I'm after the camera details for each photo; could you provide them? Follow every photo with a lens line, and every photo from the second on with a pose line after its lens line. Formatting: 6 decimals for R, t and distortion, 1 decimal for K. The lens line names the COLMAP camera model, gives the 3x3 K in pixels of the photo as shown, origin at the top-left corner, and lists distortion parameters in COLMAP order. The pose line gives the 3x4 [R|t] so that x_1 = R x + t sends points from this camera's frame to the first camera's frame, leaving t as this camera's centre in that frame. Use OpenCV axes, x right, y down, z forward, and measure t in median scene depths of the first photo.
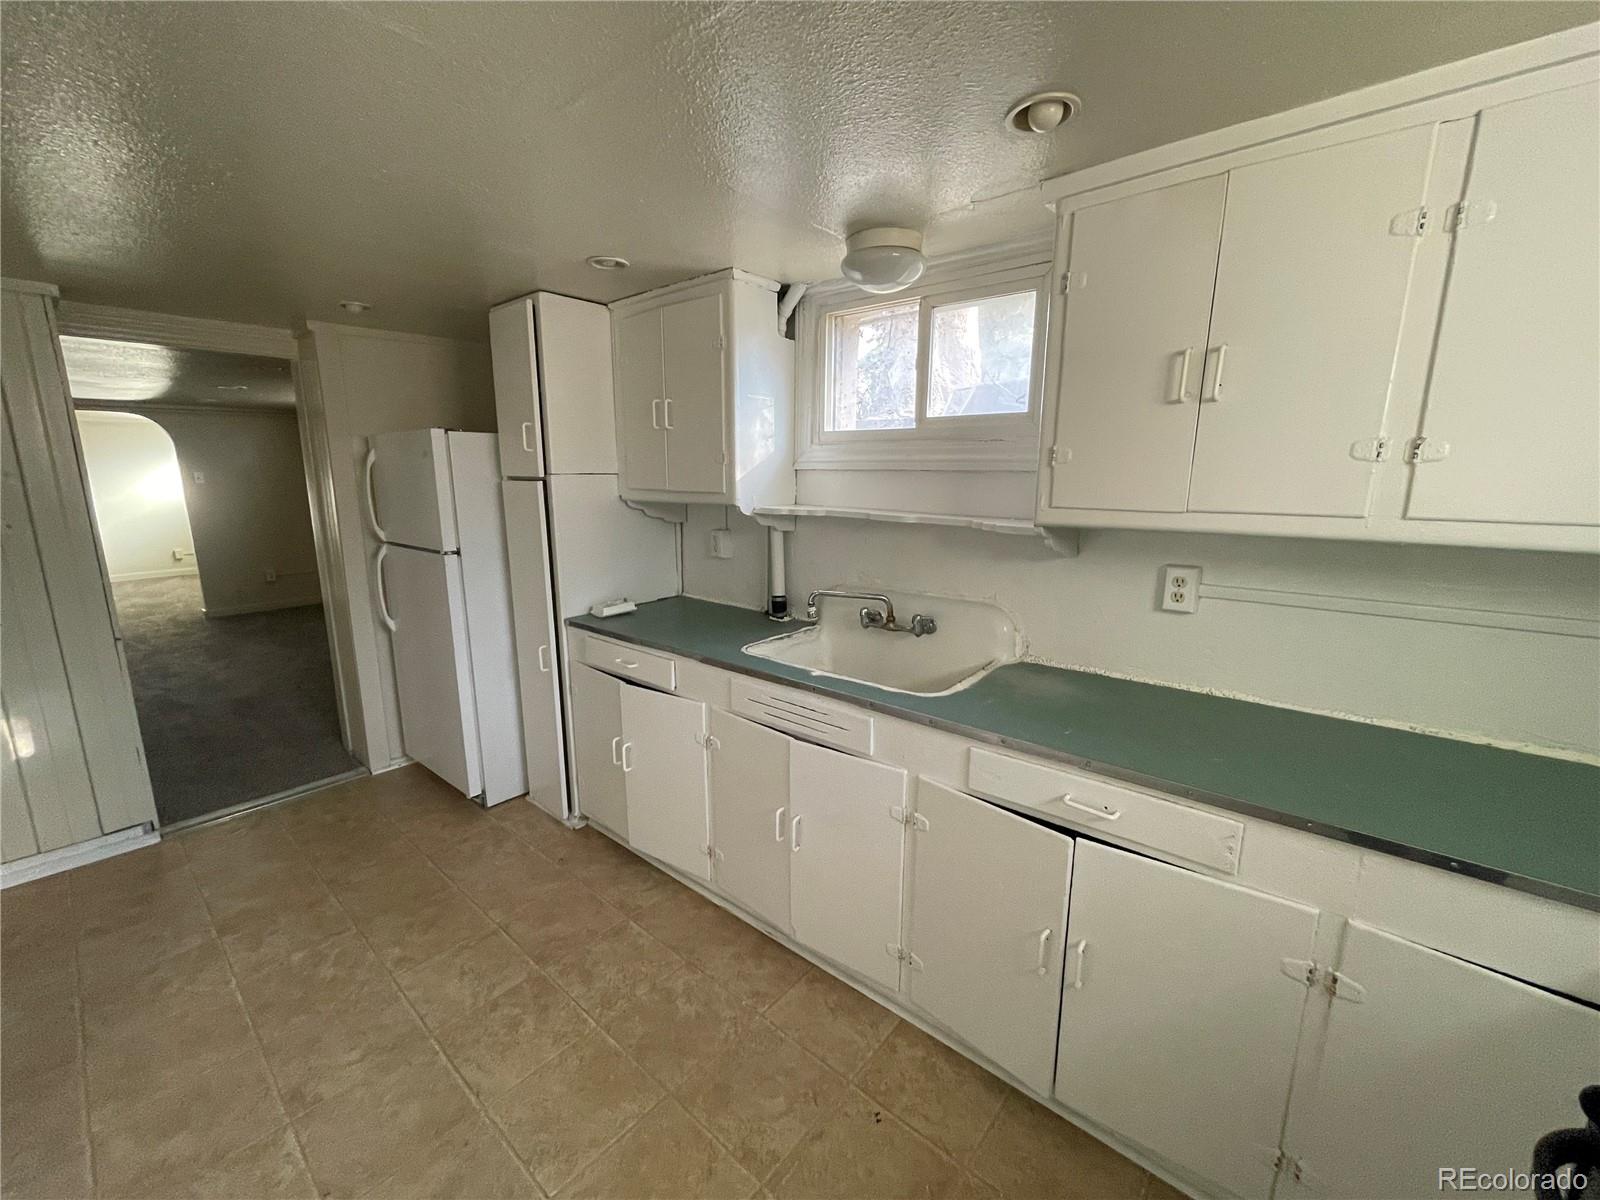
lens RADIAL K [[642.7, 0, 800.0], [0, 642.7, 600.0], [0, 0, 1]] dist [0.001803, 0.000174]
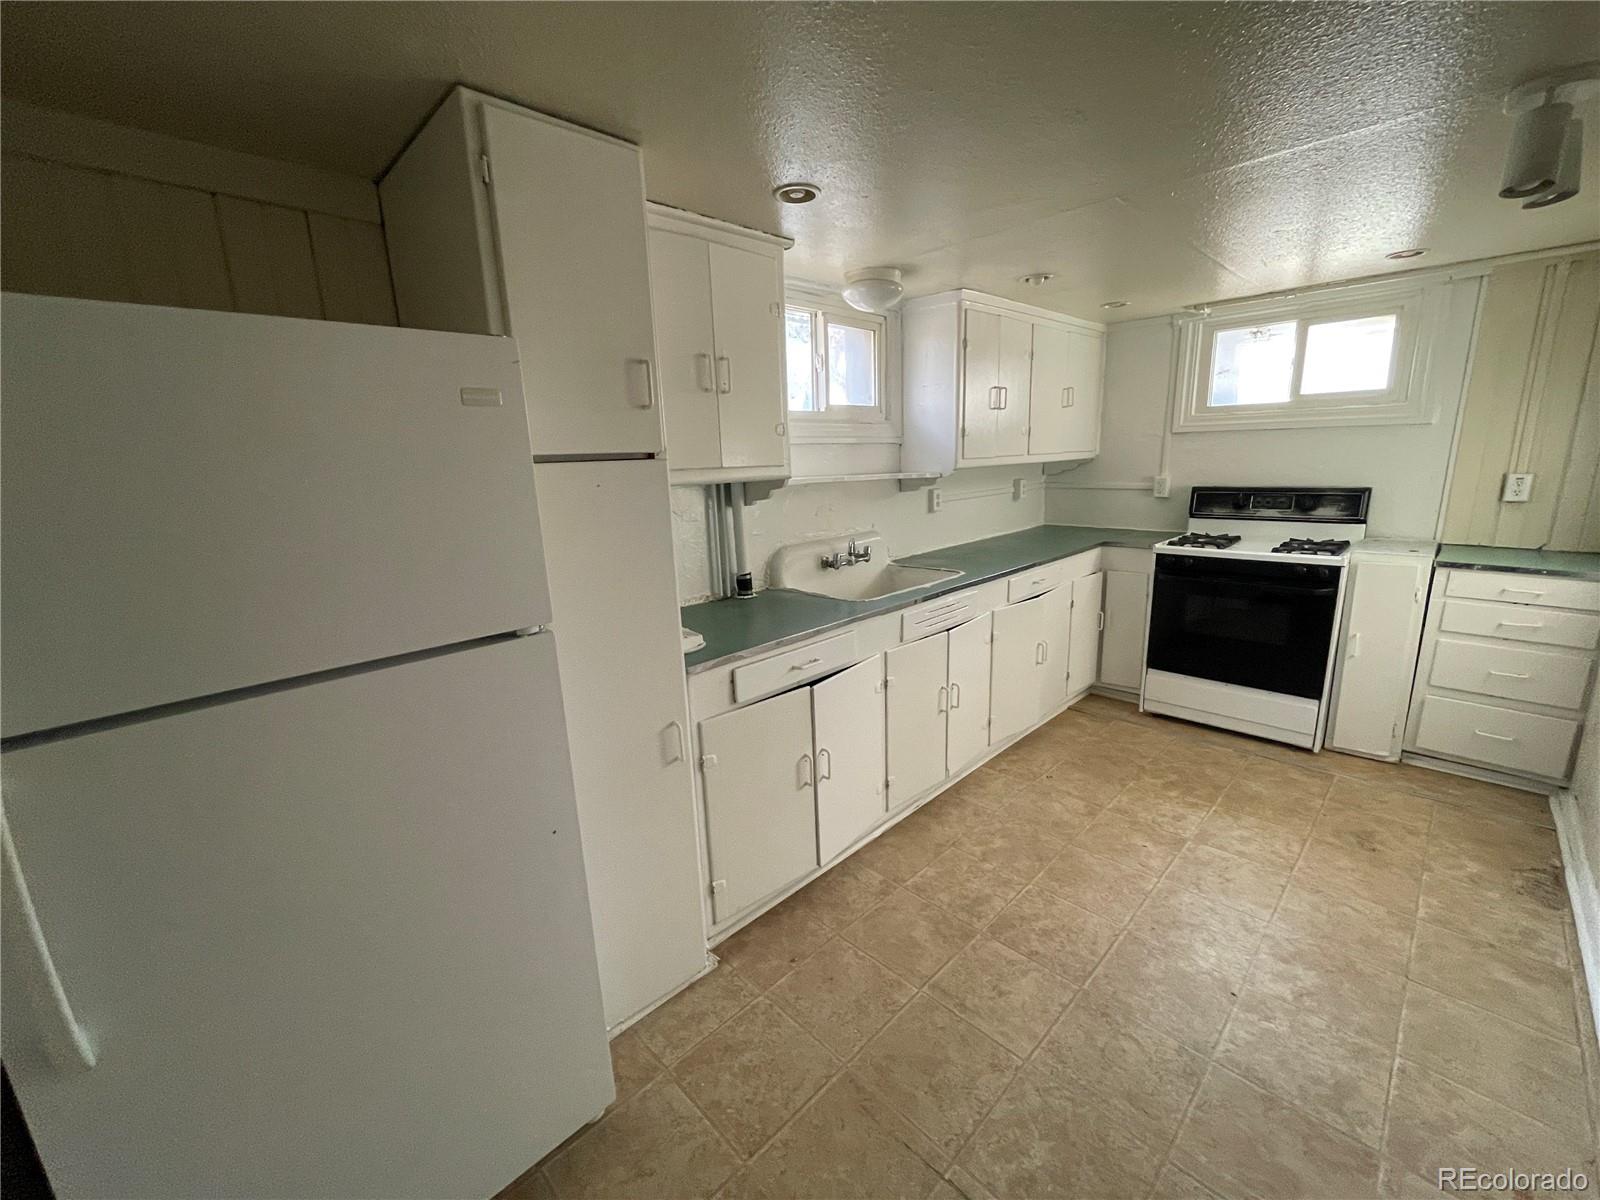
lens RADIAL K [[642.7, 0, 800.0], [0, 642.7, 600.0], [0, 0, 1]] dist [0.001803, 0.000174]
pose [[0.097902, -0.221897, 0.970143, -1.338094], [0.230339, 0.953408, 0.194824, -0.189470], [-0.968173, 0.204389, 0.144452, 1.058203]]
